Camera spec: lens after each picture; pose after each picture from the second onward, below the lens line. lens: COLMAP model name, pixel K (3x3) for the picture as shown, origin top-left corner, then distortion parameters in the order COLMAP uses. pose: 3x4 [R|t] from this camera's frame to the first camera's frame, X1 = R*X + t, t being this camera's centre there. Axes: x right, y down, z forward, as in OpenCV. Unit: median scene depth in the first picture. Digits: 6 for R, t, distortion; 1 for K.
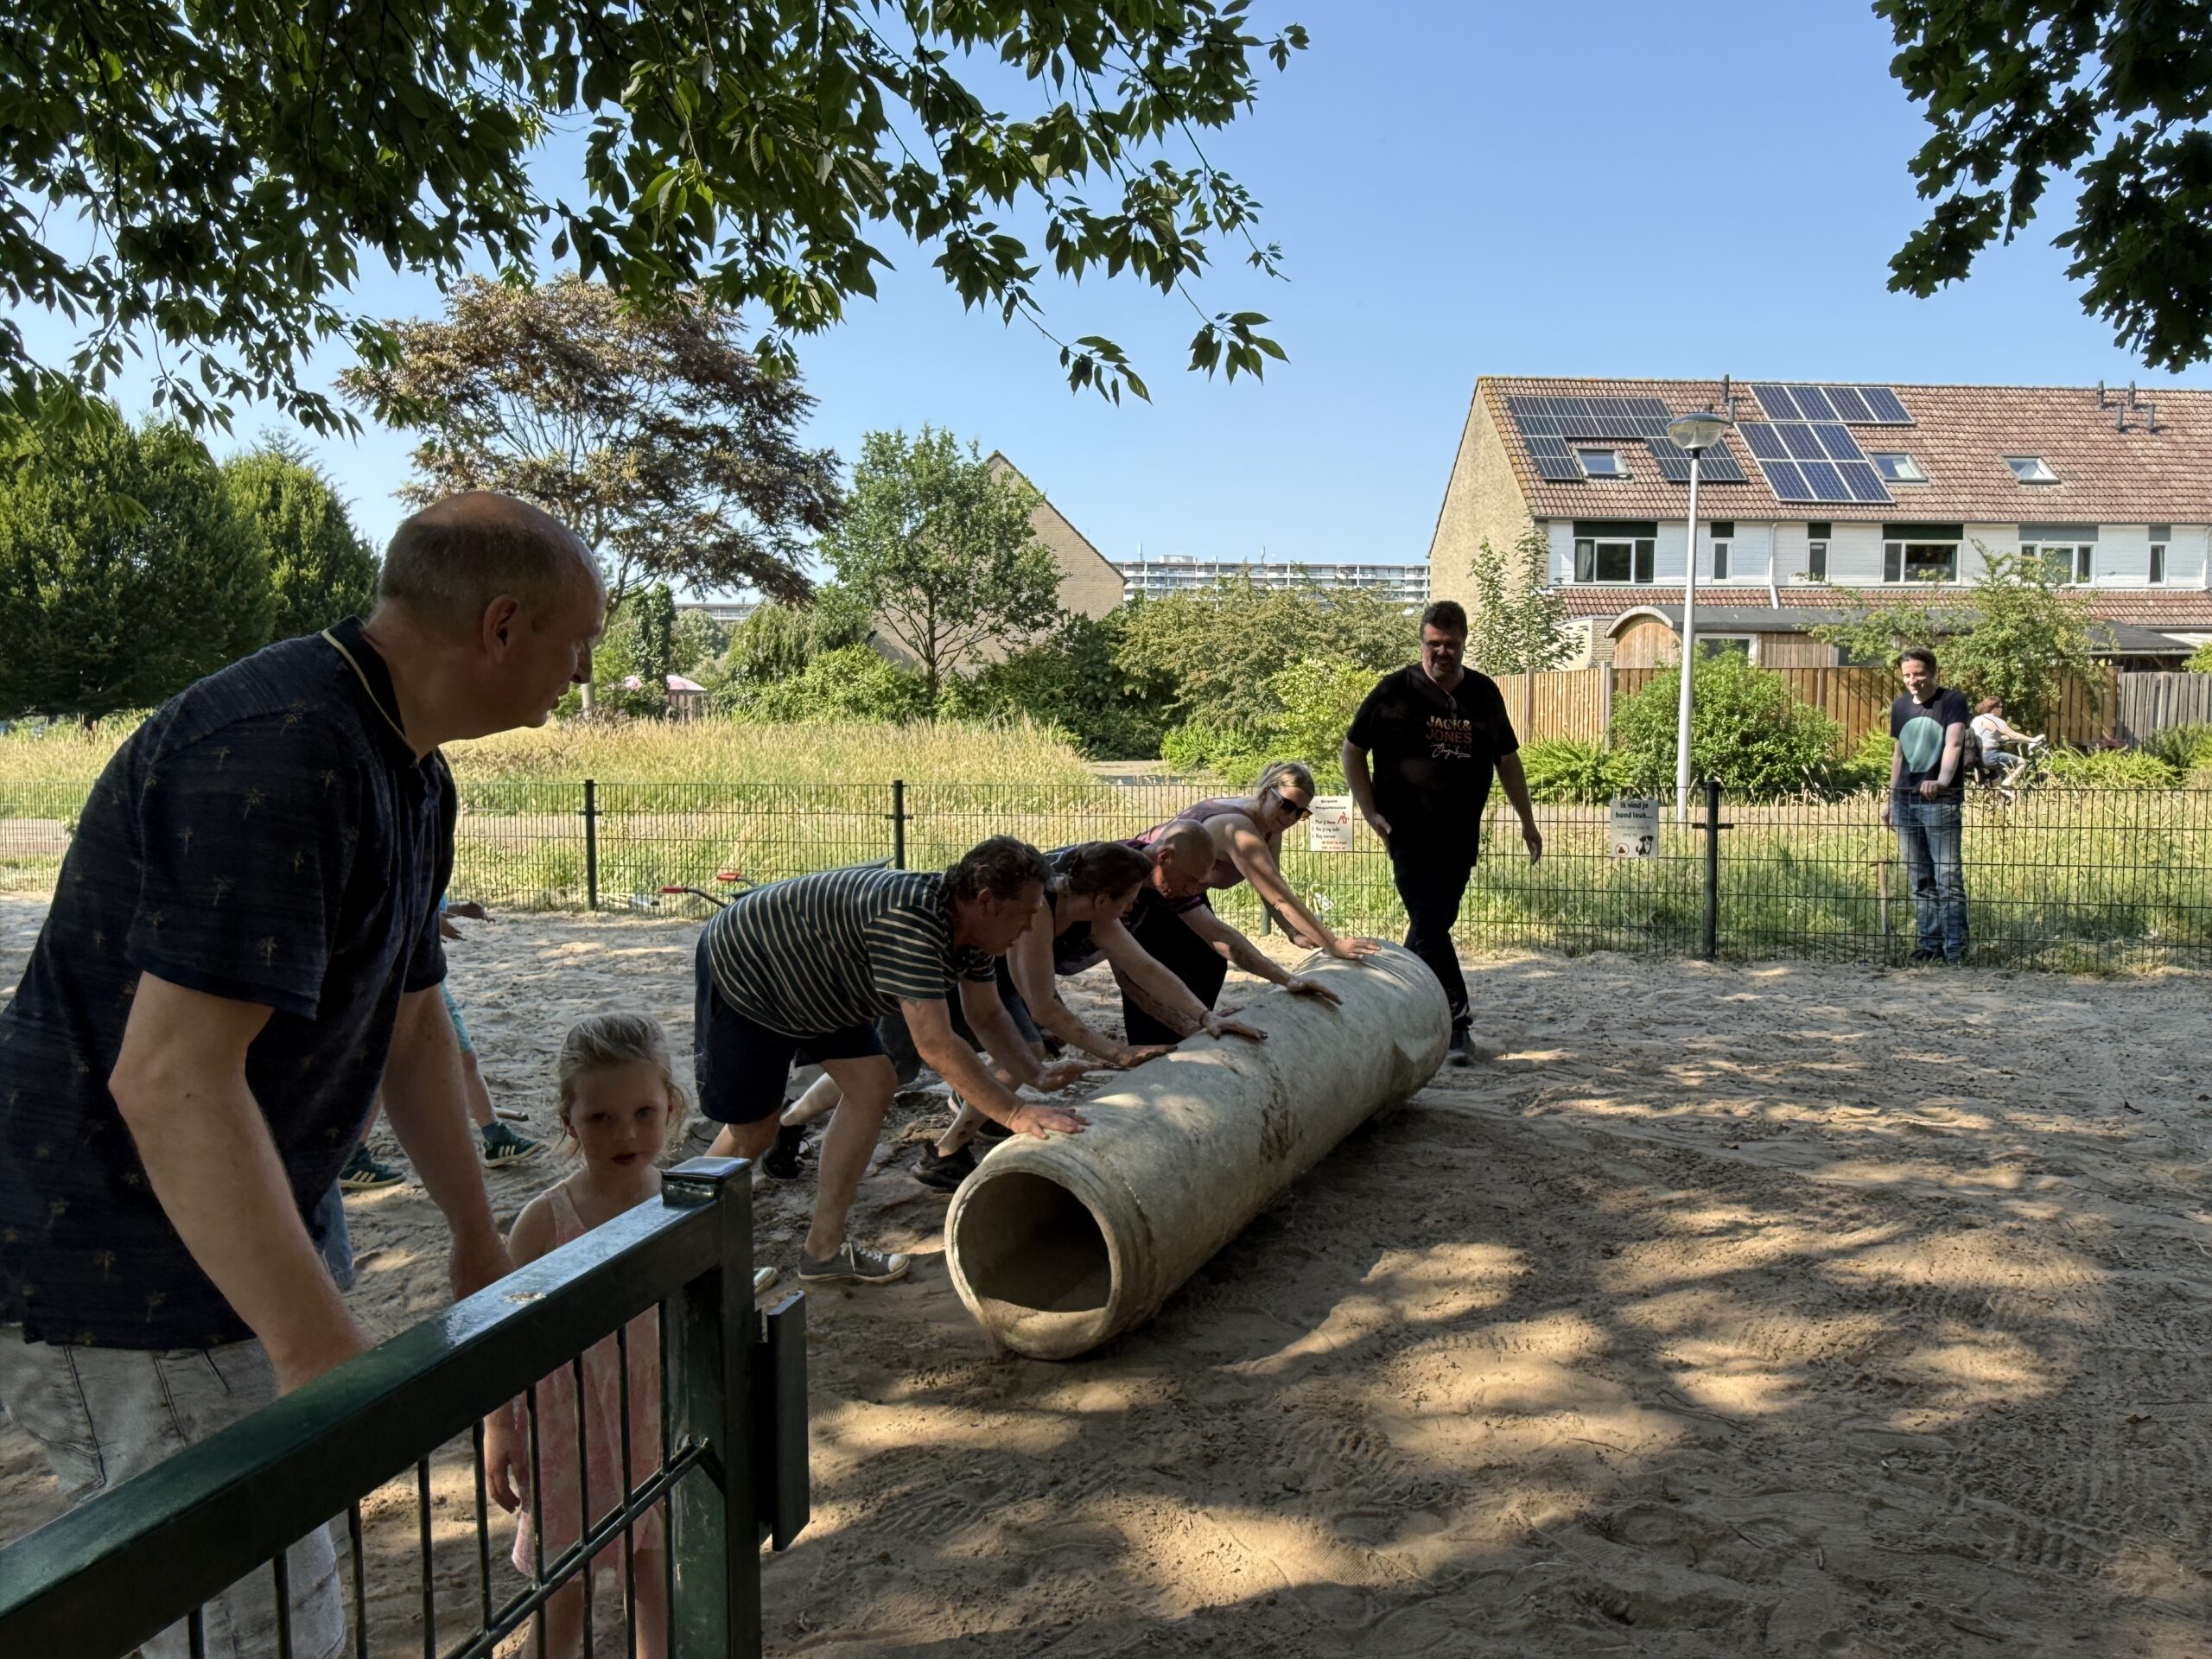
lens RADIAL K [[1521.0, 0, 1106.0], [0, 1521.0, 829.5], [0, 0, 1]] dist [0.002636, -0.001397]
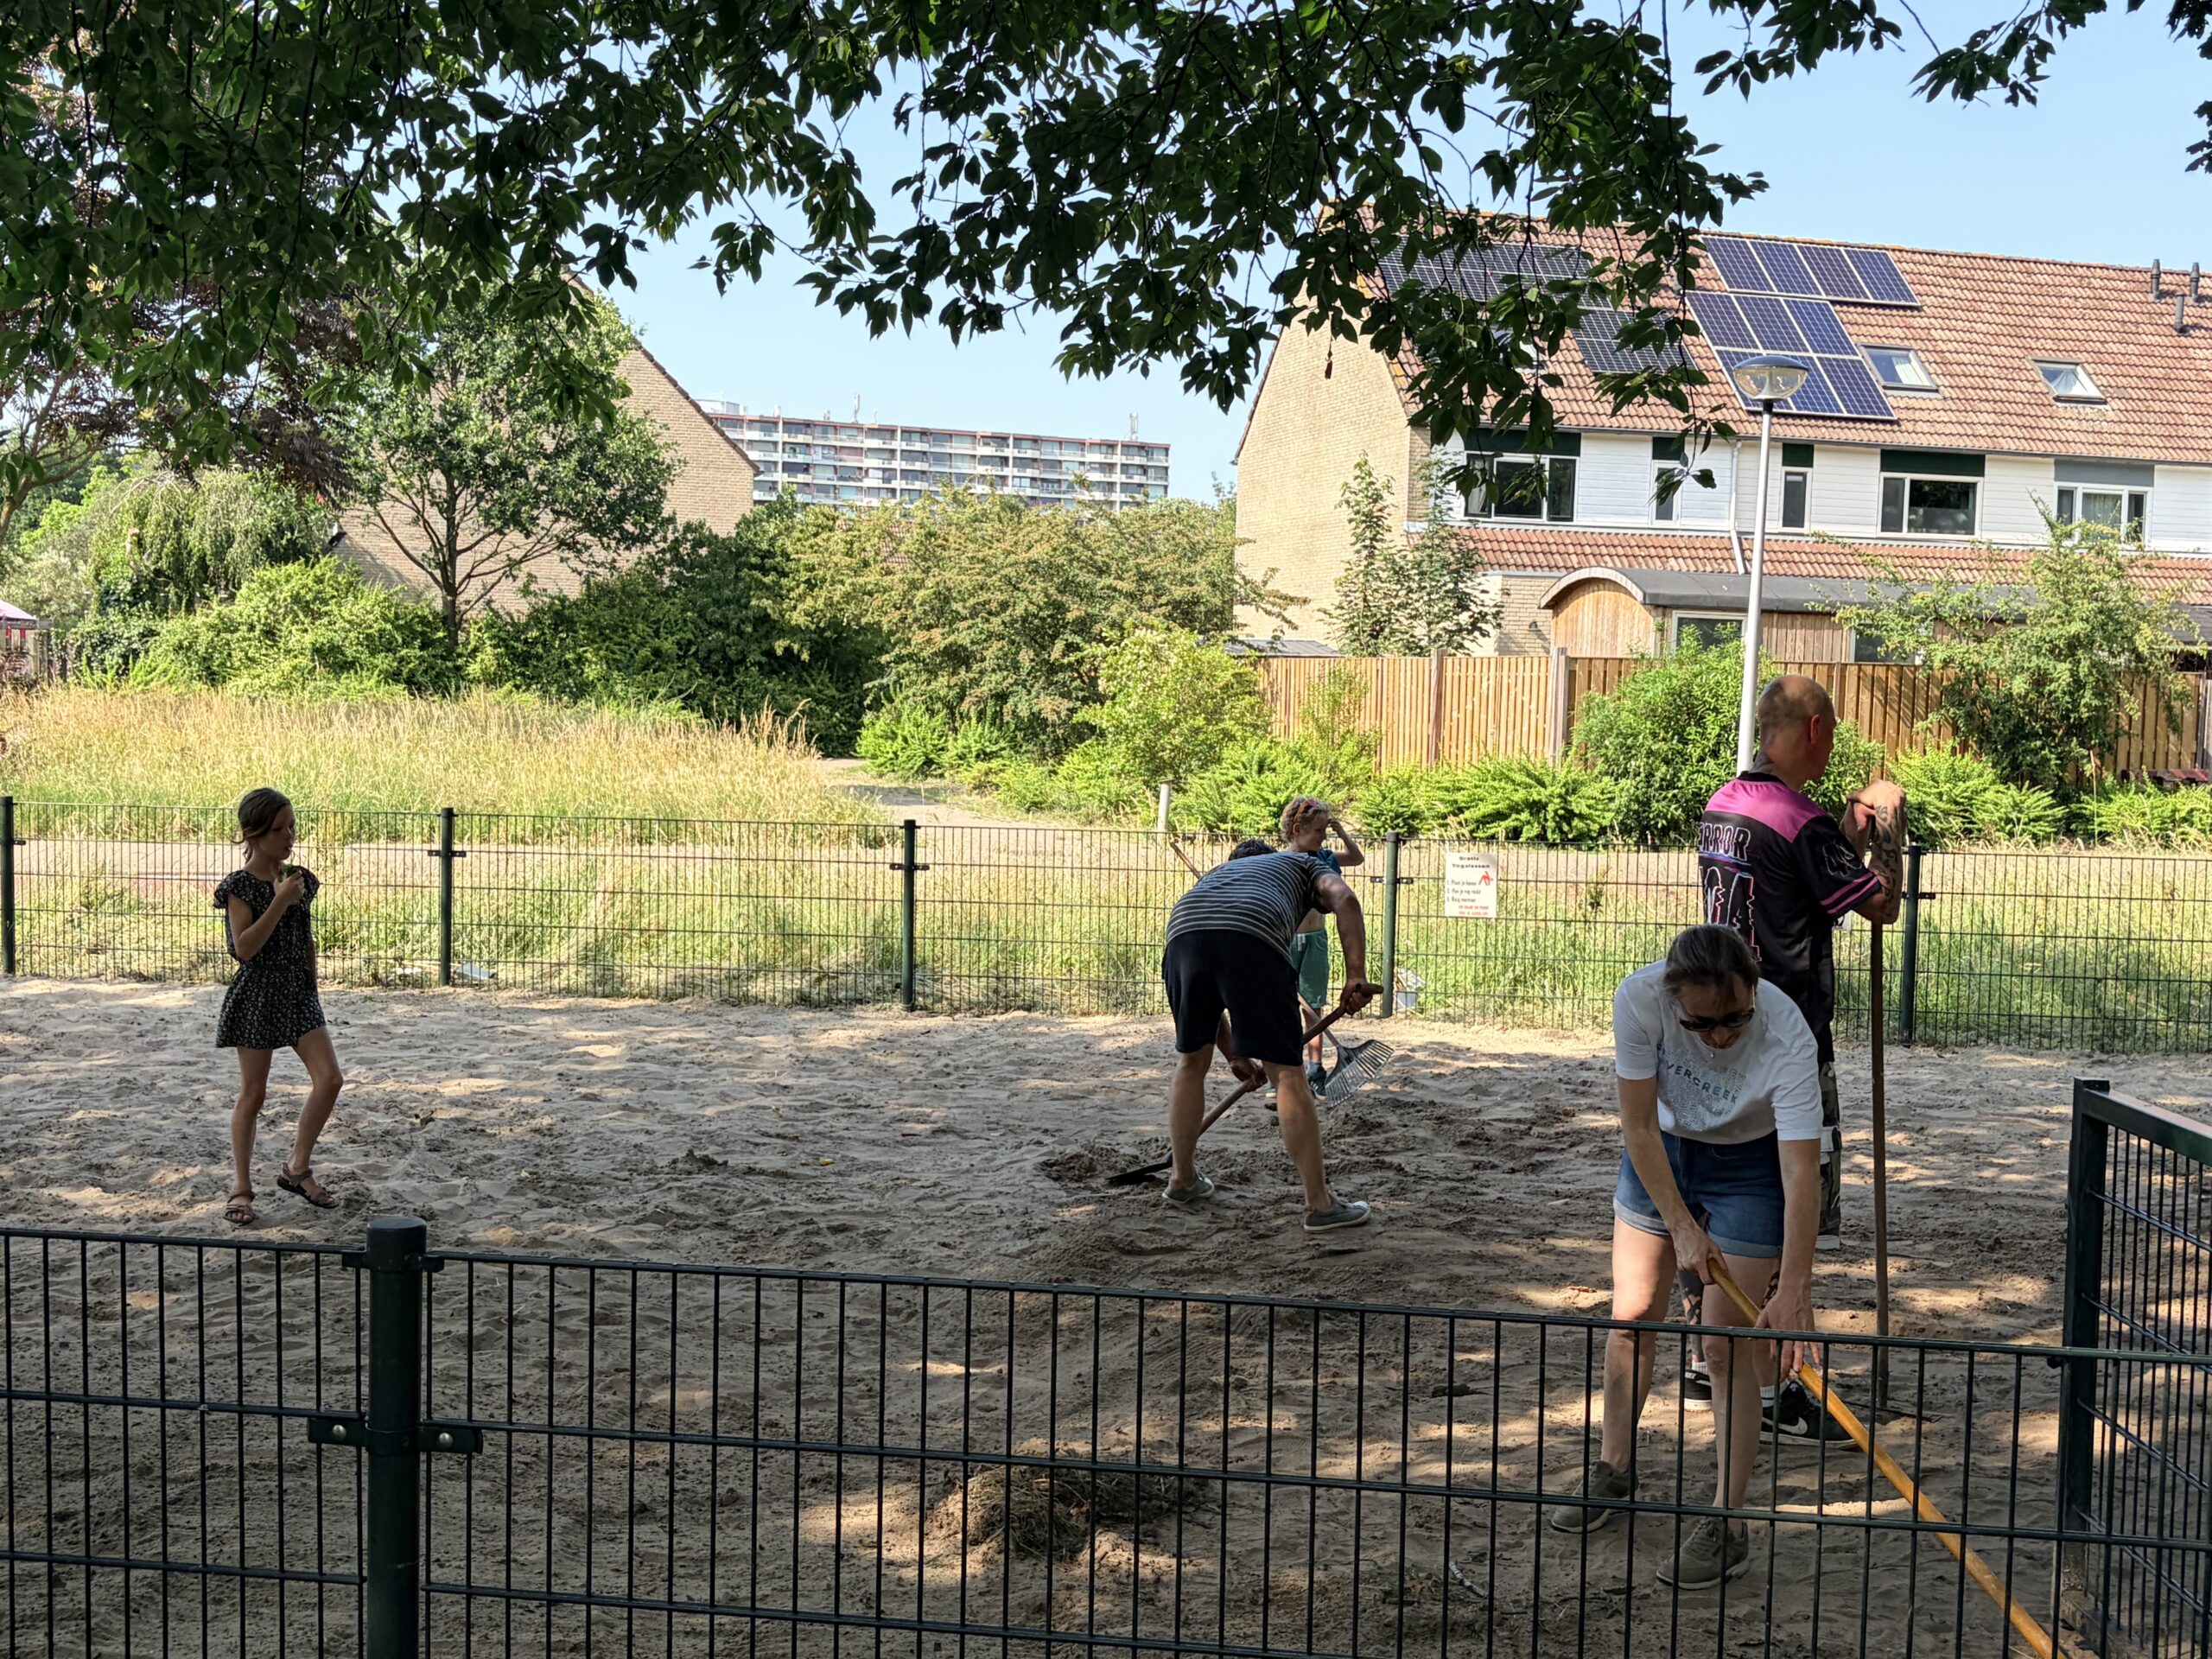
lens RADIAL K [[2481.3, 0, 1106.9], [0, 2481.3, 895.2], [0, 0, 1]] dist [0.126701, -0.289773]
pose [[0.978933, 0.011334, 0.203867, -0.077702], [-0.014223, 0.999818, 0.012715, -0.003062], [-0.203686, -0.015347, 0.978916, -0.073324]]
